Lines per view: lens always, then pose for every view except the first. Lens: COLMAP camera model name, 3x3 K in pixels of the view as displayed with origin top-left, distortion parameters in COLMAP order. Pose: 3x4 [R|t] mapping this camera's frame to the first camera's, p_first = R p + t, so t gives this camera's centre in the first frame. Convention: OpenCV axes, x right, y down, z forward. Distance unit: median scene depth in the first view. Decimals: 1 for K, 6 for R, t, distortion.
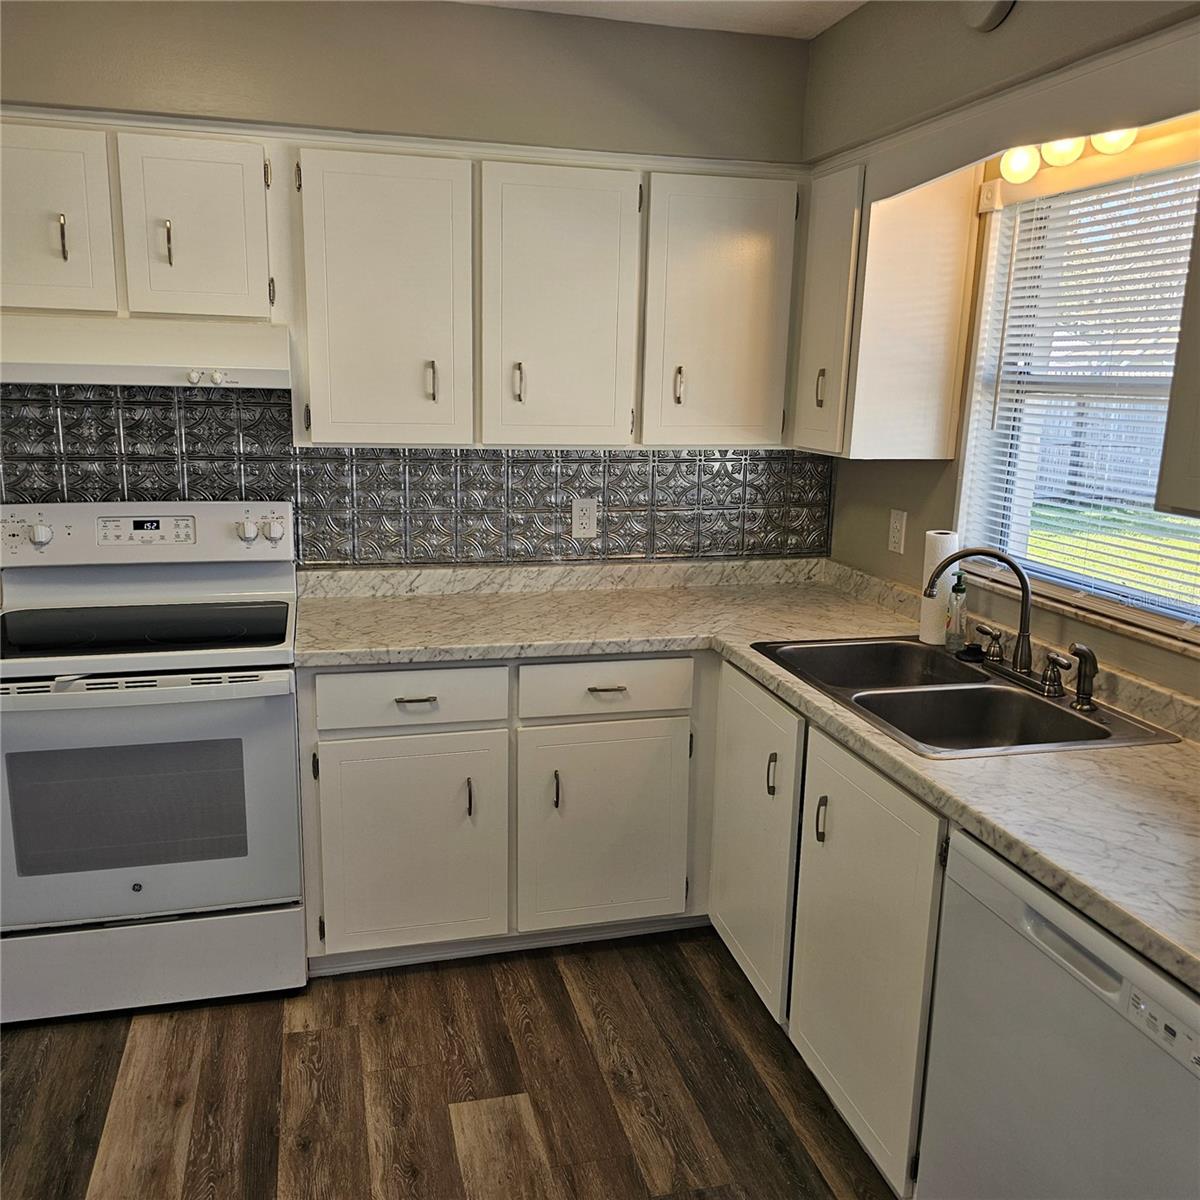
lens RADIAL K [[1071.7, 0, 576.0], [0, 1071.7, 599.5], [0, 0, 1]] dist [0.074530, -0.091562]
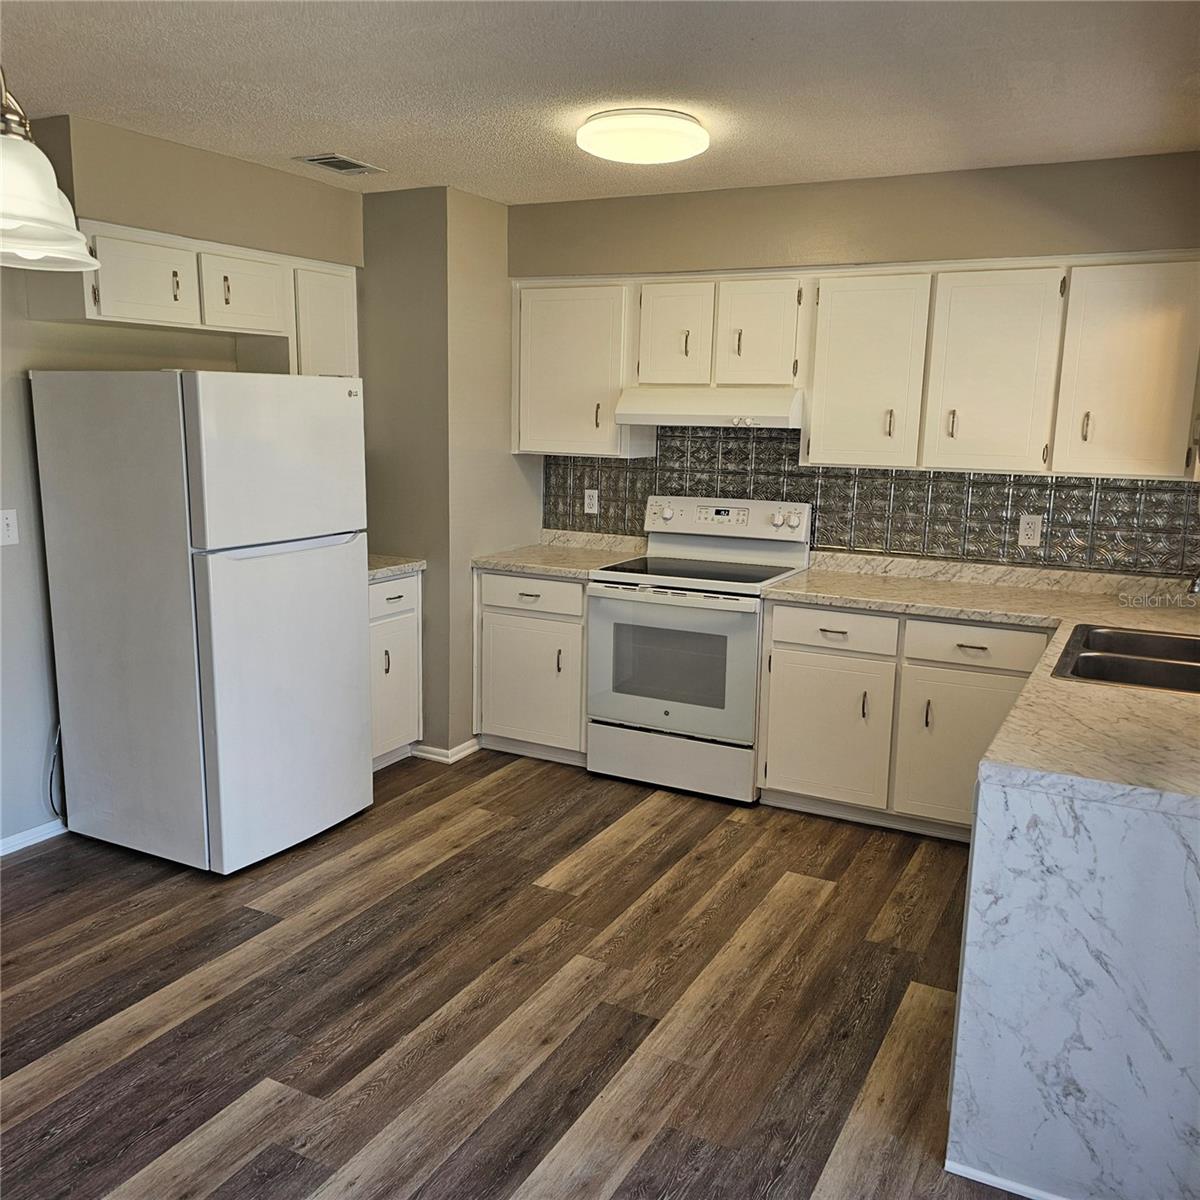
lens RADIAL K [[1071.7, 0, 583.8], [0, 1071.7, 602.6], [0, 0, 1]] dist [0.074530, -0.091562]
pose [[0.740299, 0.112905, -0.662729, 0.577116], [-0.143265, 0.989647, 0.008566, 0.088509], [0.656835, 0.088604, 0.748810, -0.364793]]
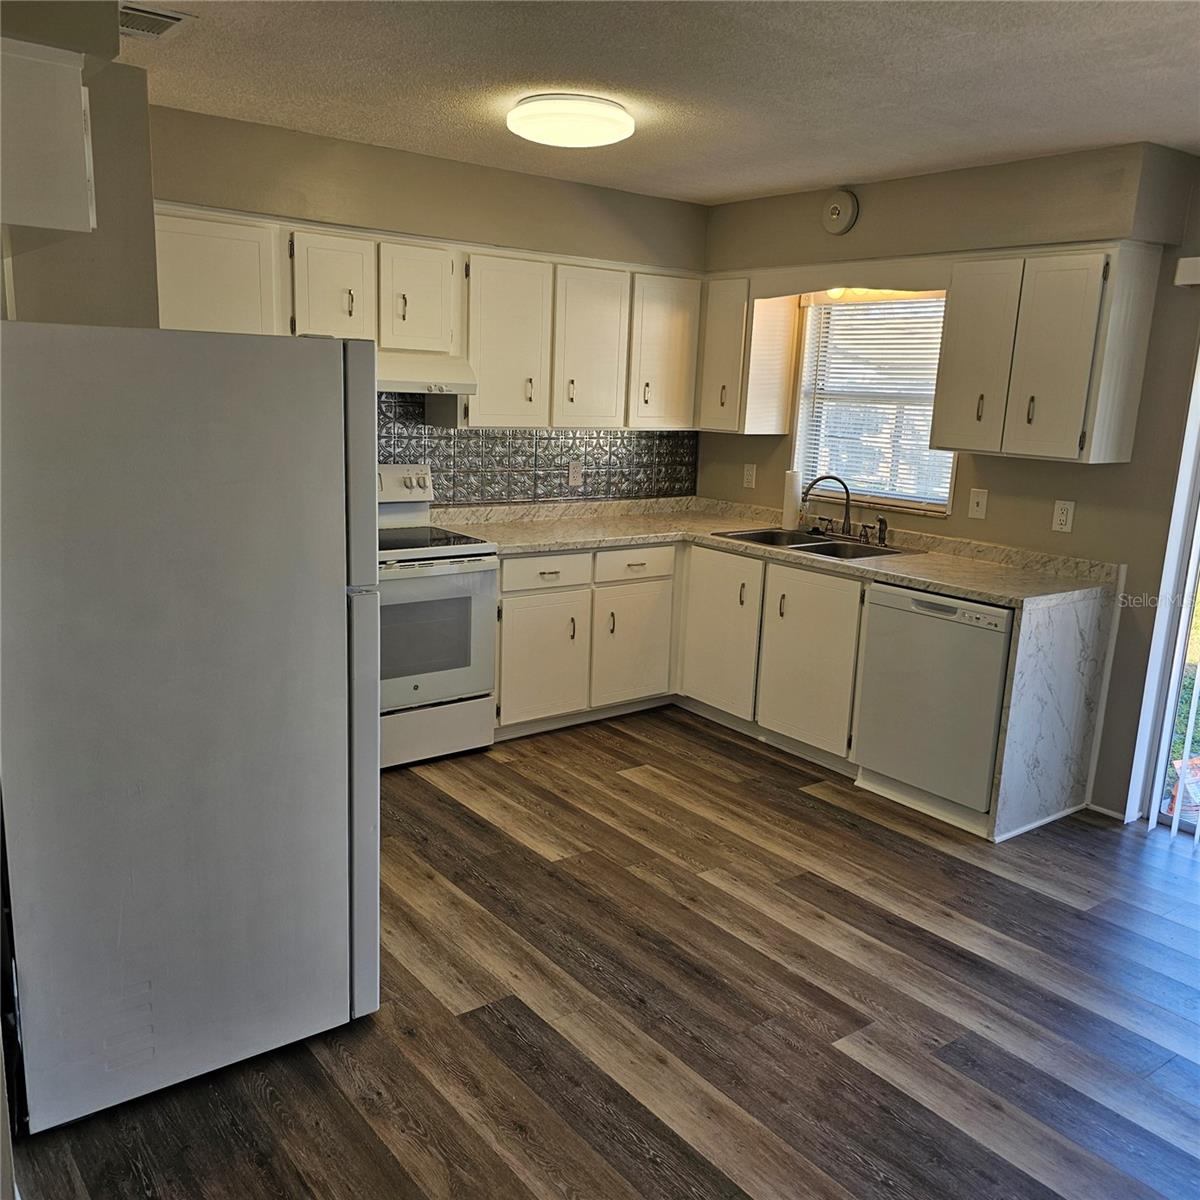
lens RADIAL K [[1071.7, 0, 590.8], [0, 1071.7, 607.1], [0, 0, 1]] dist [0.074530, -0.091562]
pose [[0.919588, -0.068773, 0.386819, -0.748374], [0.064477, 0.997628, 0.024086, 0.108754], [-0.387558, 0.002792, 0.921841, -0.626995]]
